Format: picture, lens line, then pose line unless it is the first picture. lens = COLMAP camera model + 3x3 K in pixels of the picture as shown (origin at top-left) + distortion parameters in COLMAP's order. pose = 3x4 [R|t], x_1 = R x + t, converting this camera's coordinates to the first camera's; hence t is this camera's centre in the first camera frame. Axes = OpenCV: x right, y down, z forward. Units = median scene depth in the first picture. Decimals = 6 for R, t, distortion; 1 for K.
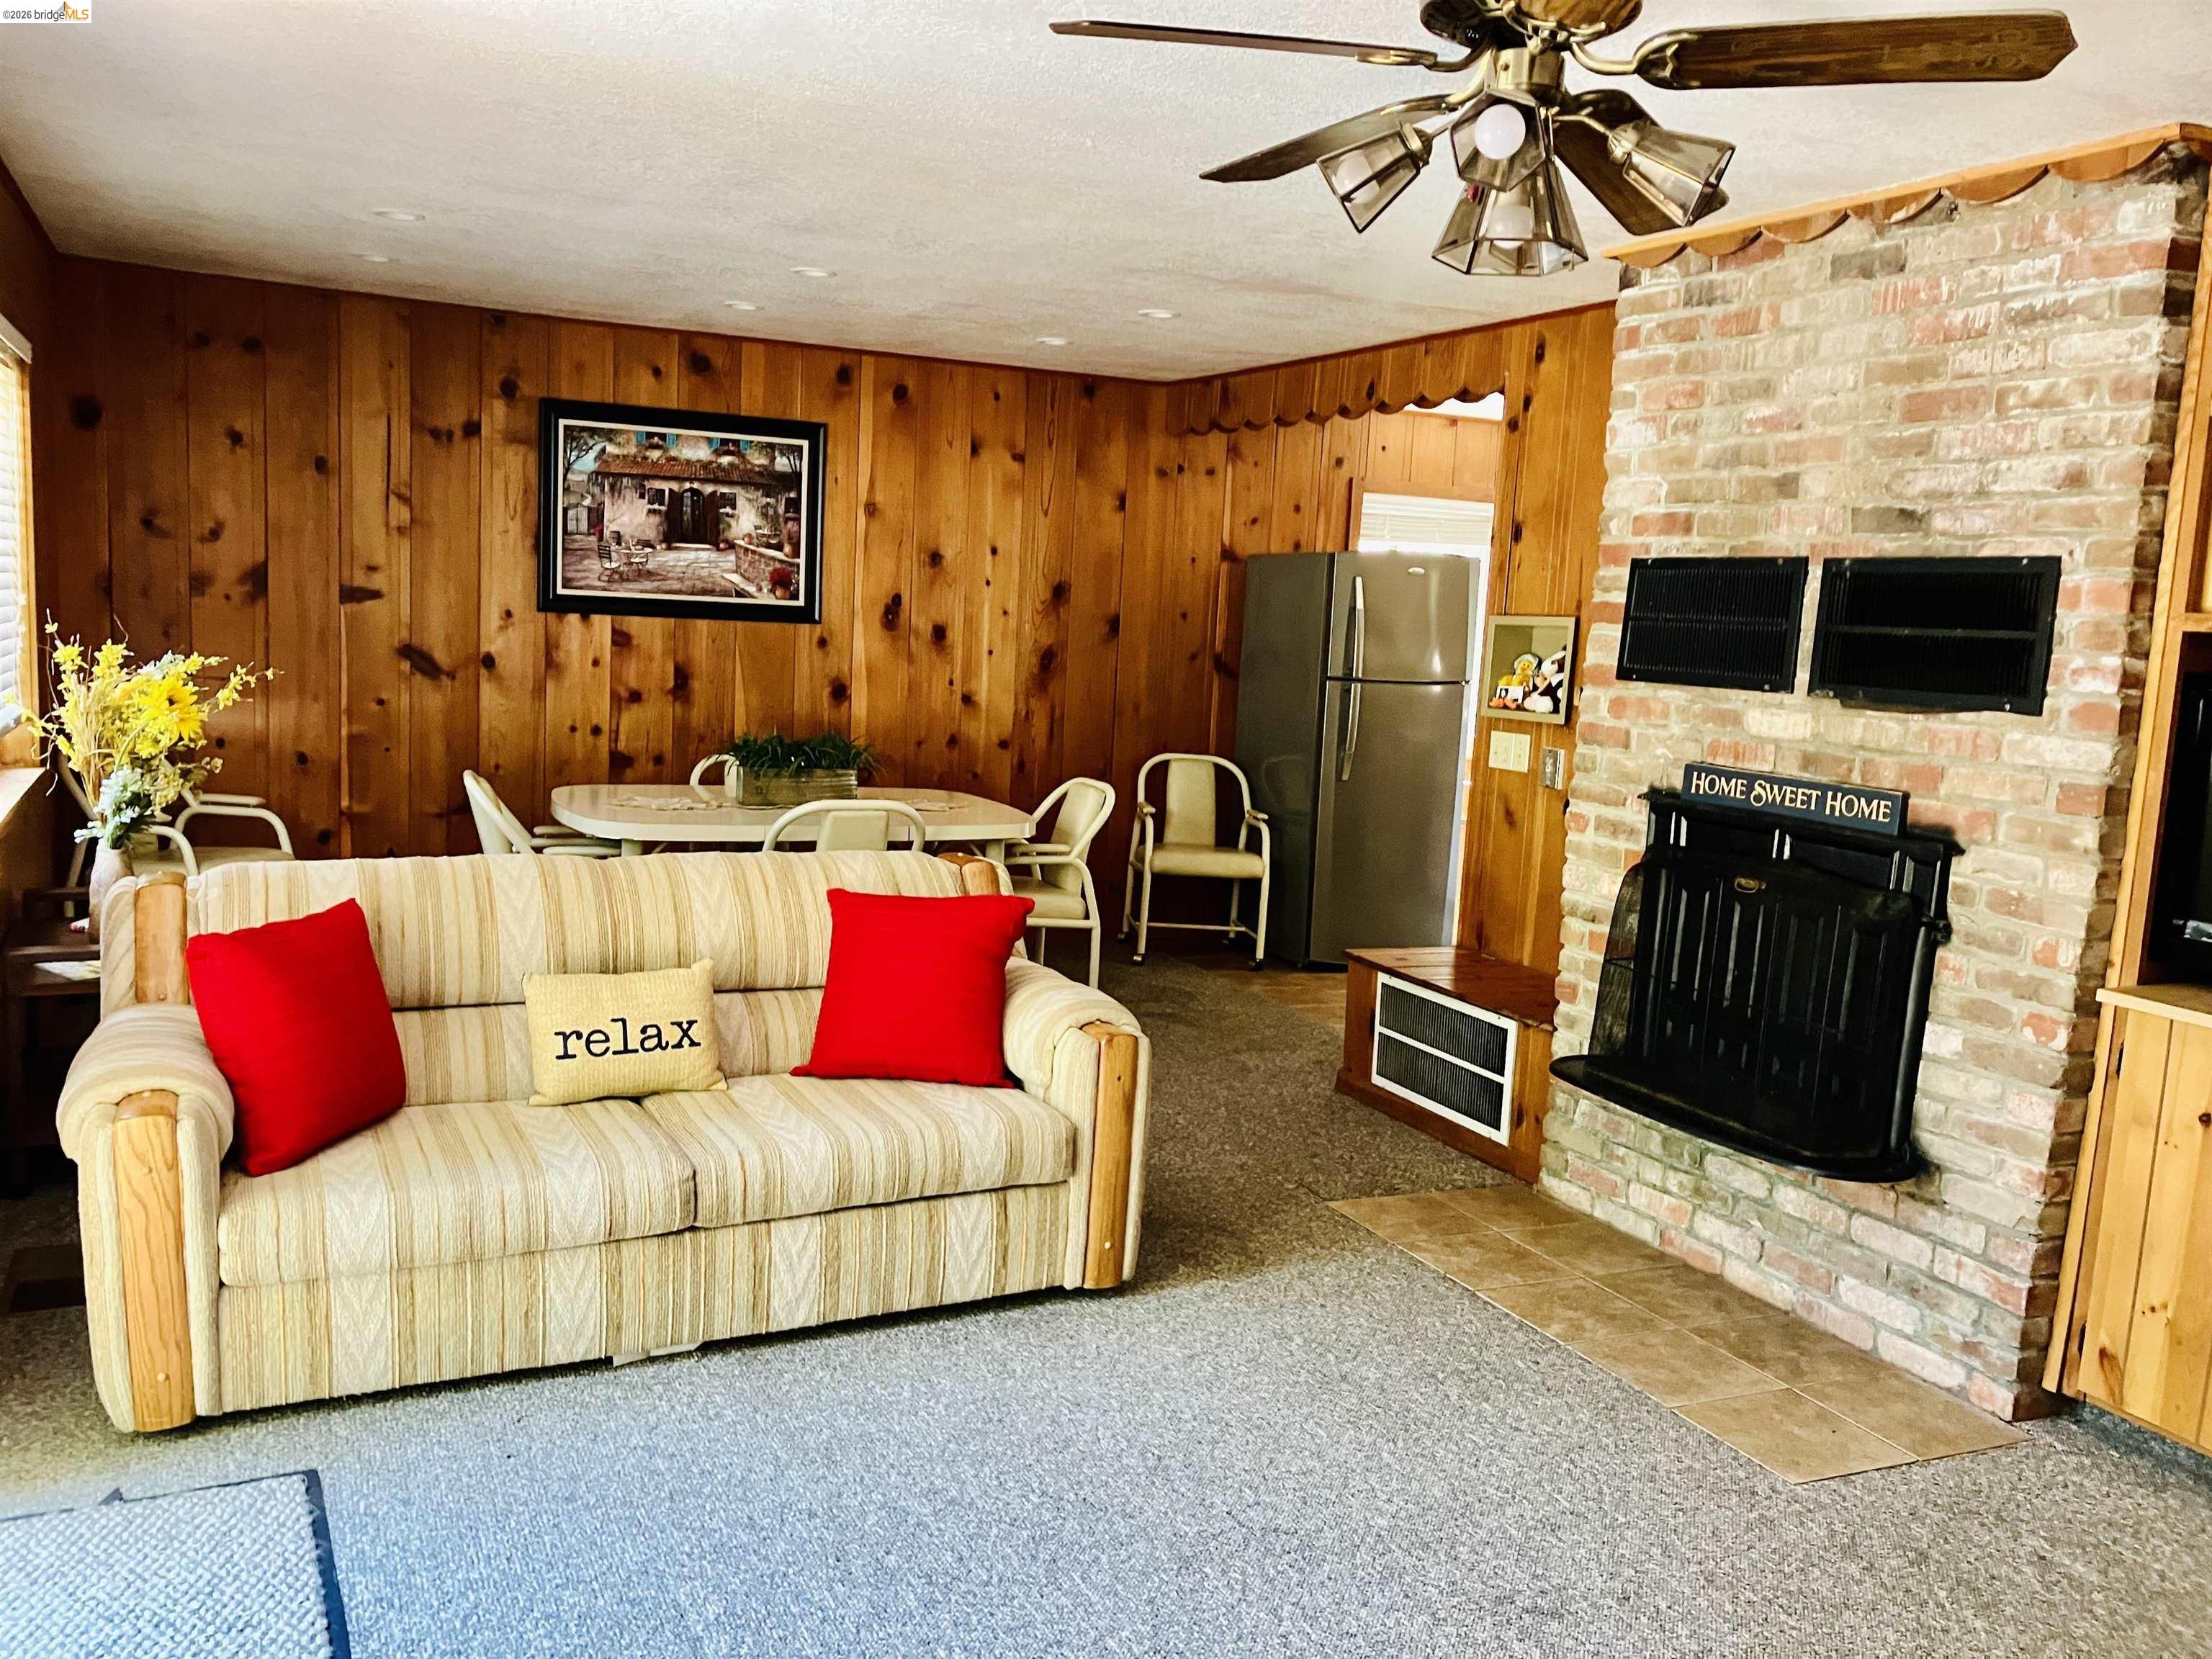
lens RADIAL K [[1822.2, 0, 1123.3], [0, 1822.2, 832.6], [0, 0, 1]] dist [0.061878, -0.070592]
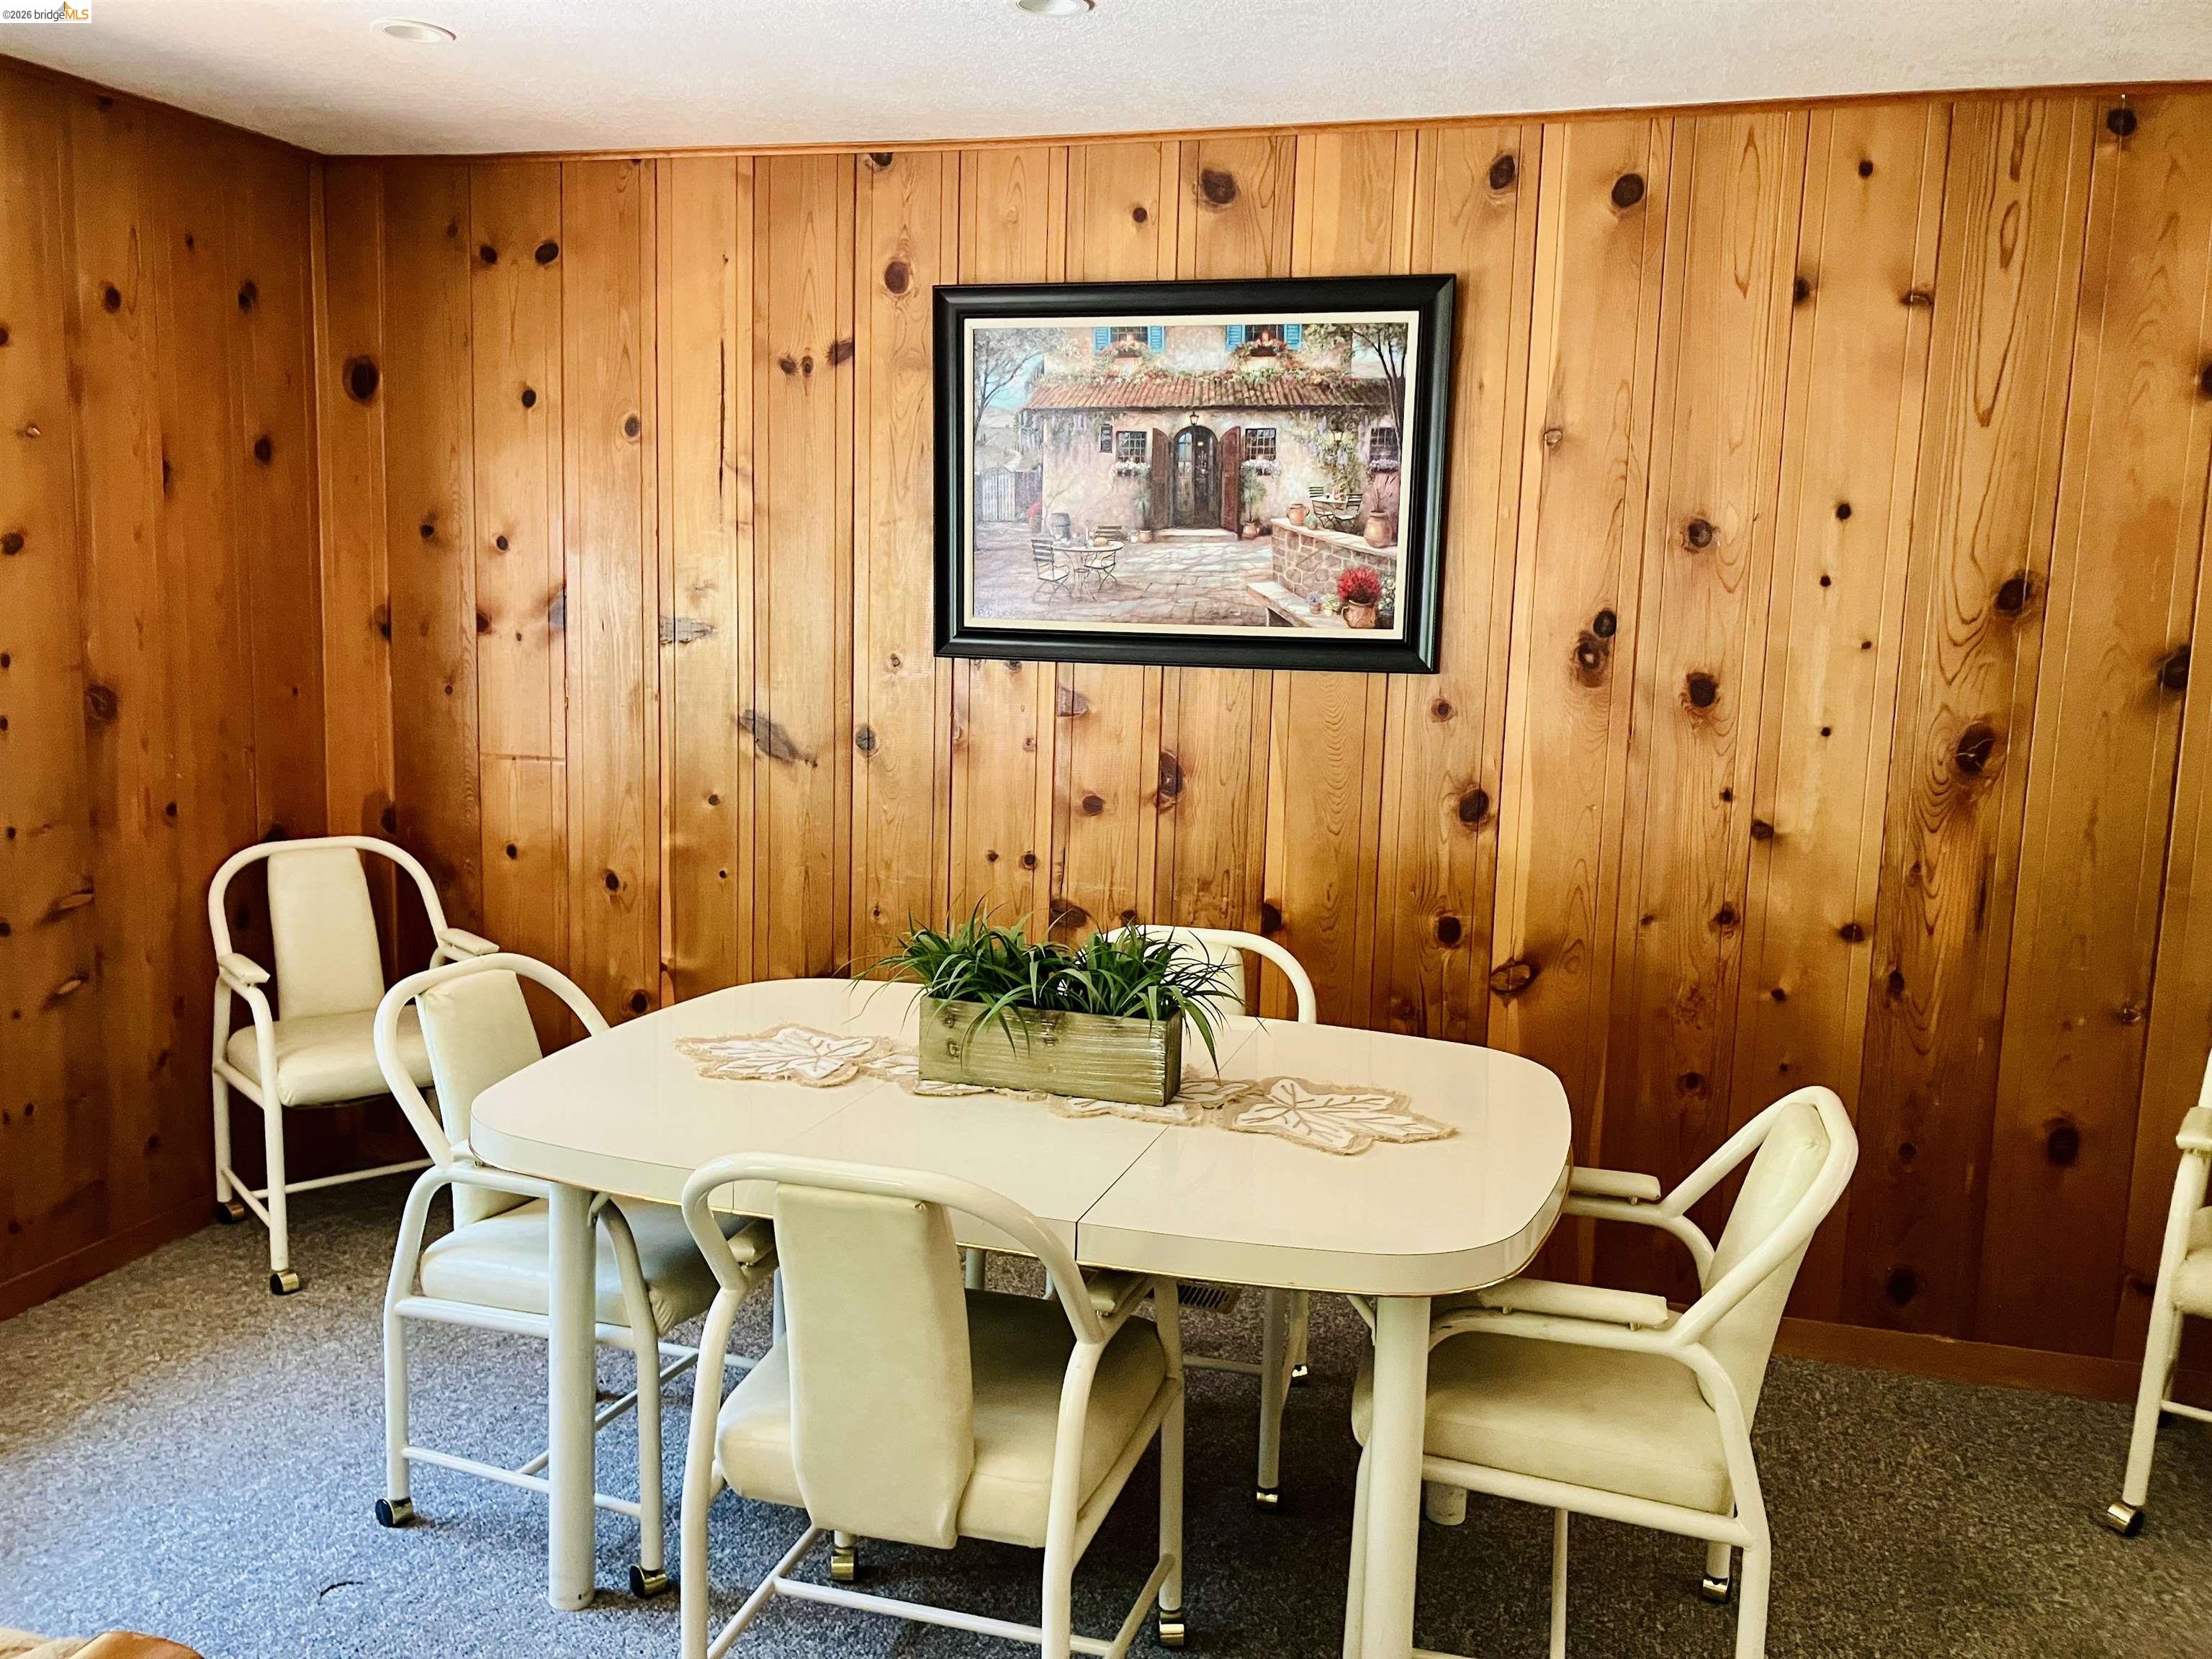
lens RADIAL K [[1822.2, 0, 1072.5], [0, 1822.2, 840.6], [0, 0, 1]] dist [0.061878, -0.070592]
pose [[0.752718, 0.060955, -0.655515, 0.099283], [-0.071107, 0.997407, 0.011096, -0.069570], [0.654491, 0.038259, 0.755101, 0.576986]]
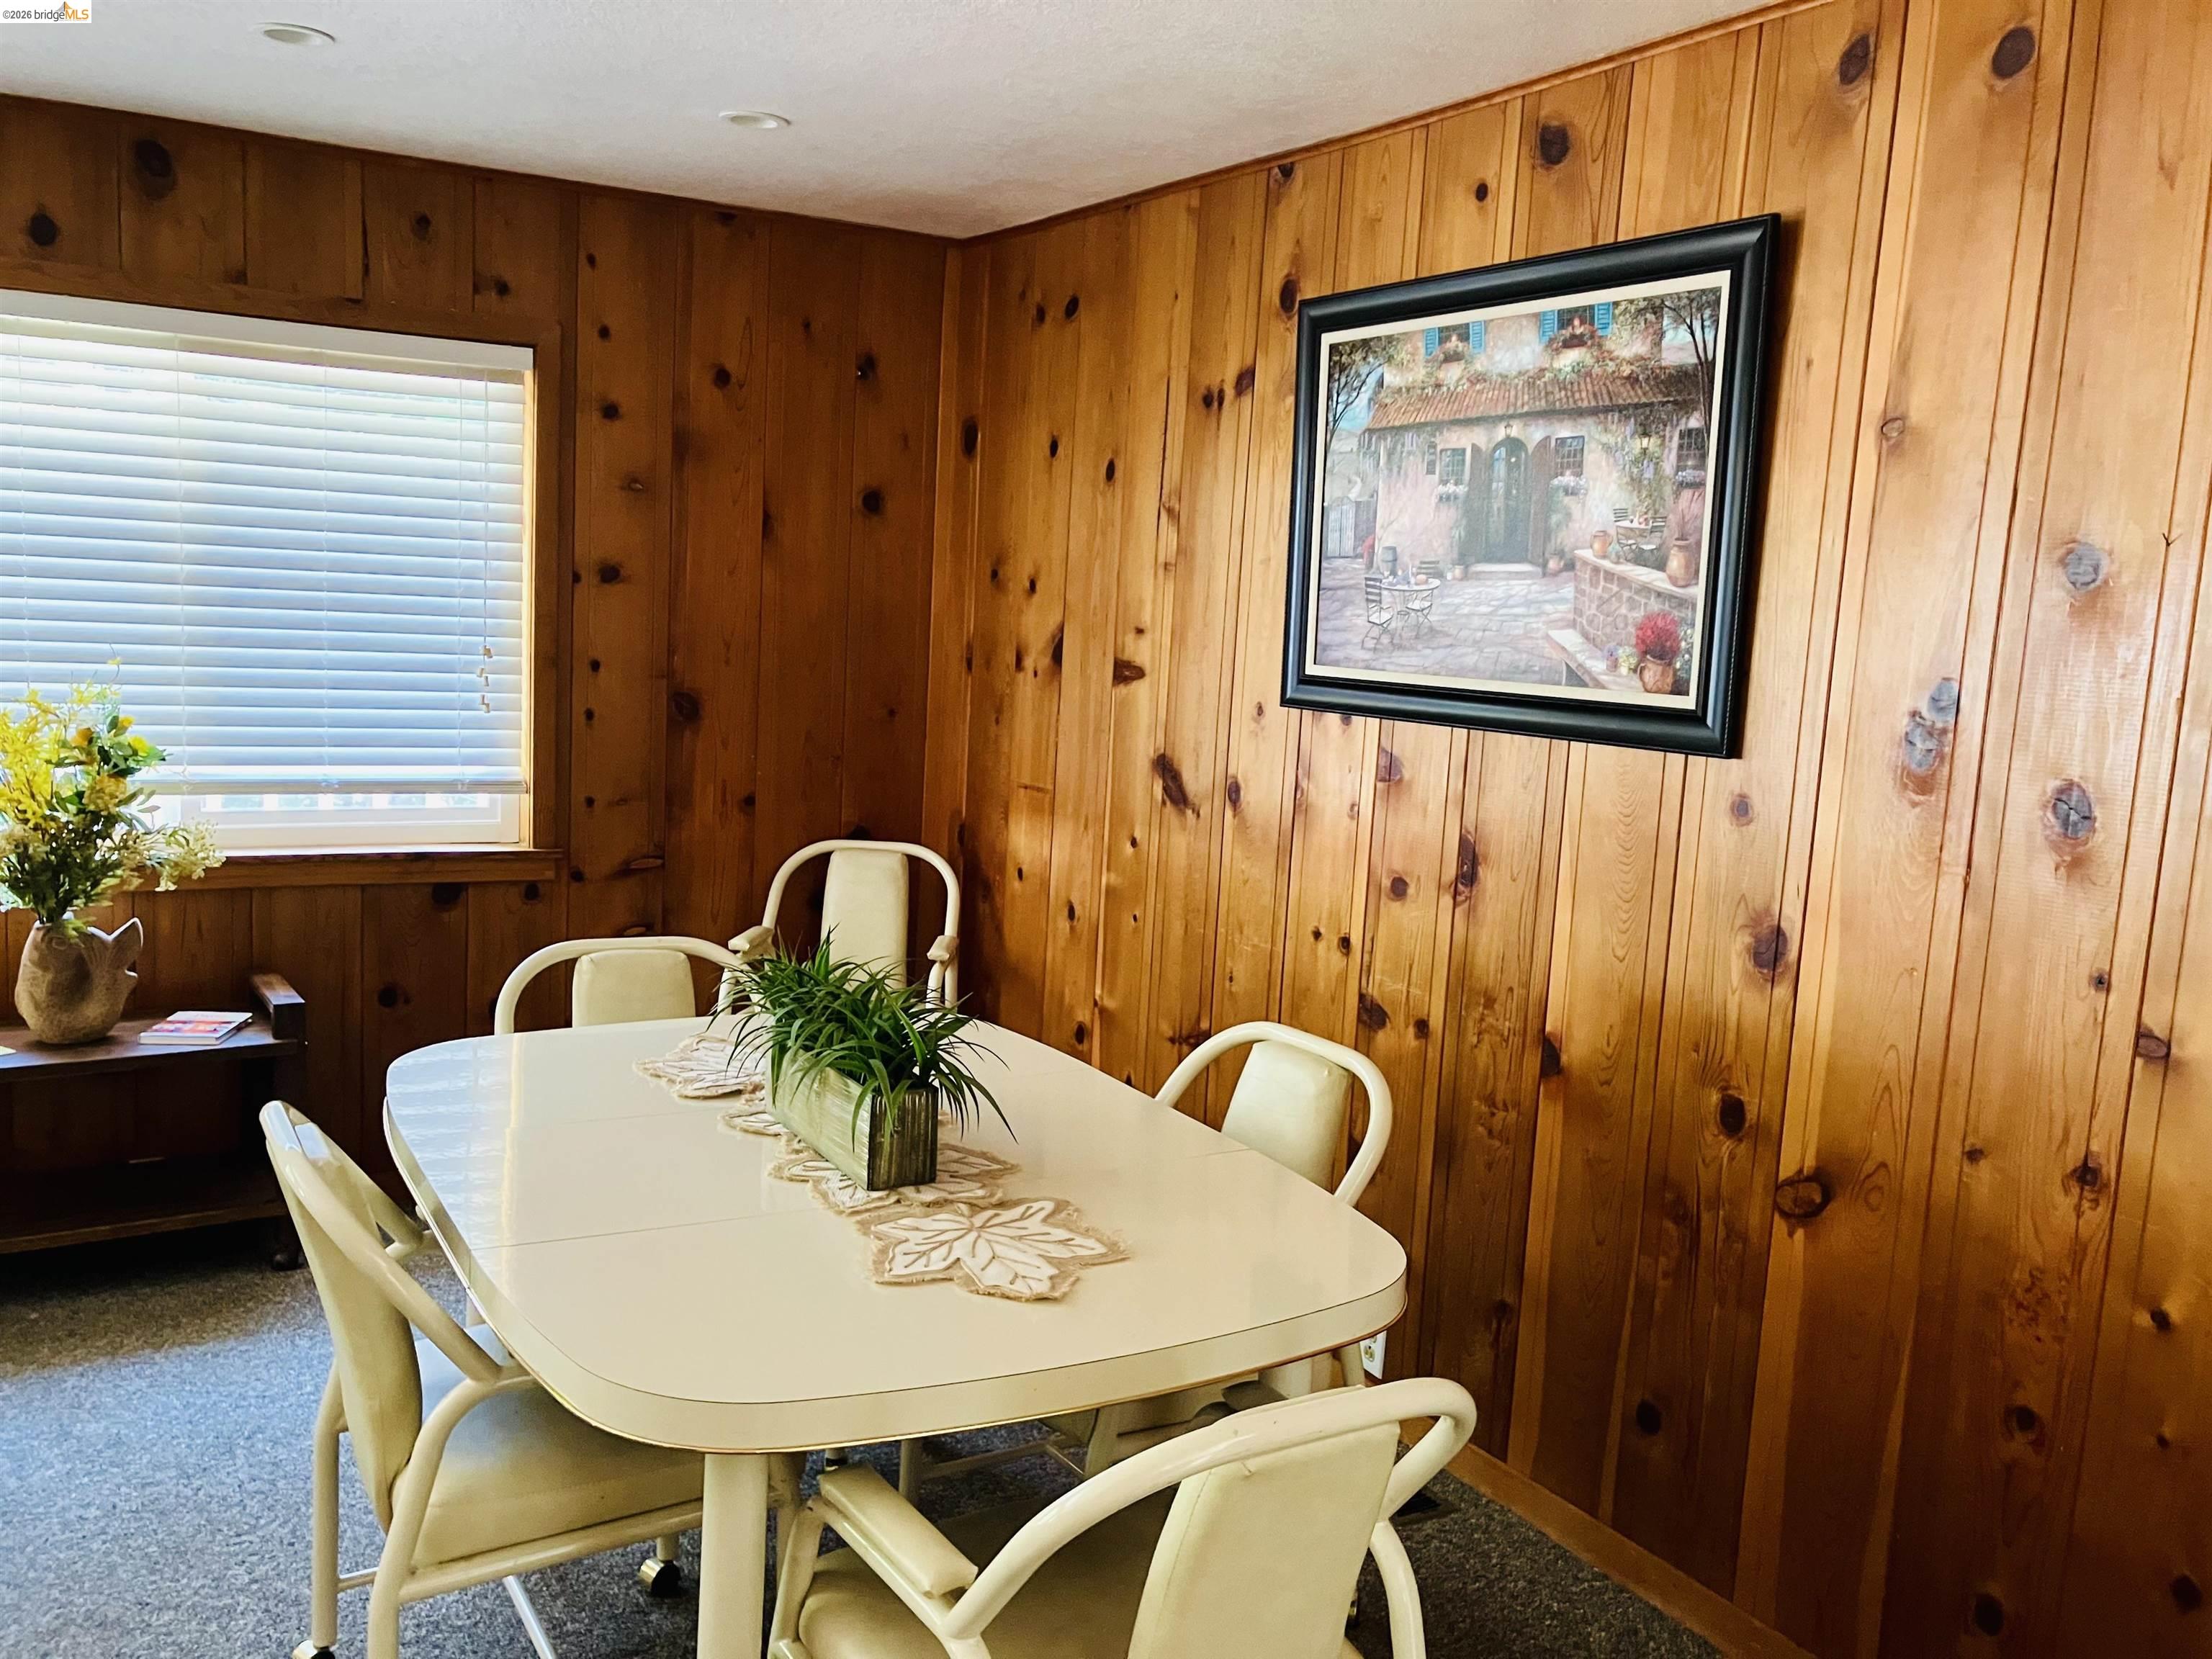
lens RADIAL K [[1822.2, 0, 1106.8], [0, 1822.2, 846.0], [0, 0, 1]] dist [0.061878, -0.070592]
pose [[0.107562, 0.085014, -0.990557, 0.201239], [-0.175735, 0.982275, 0.065220, -0.103712], [0.978544, 0.167060, 0.120596, 0.873480]]
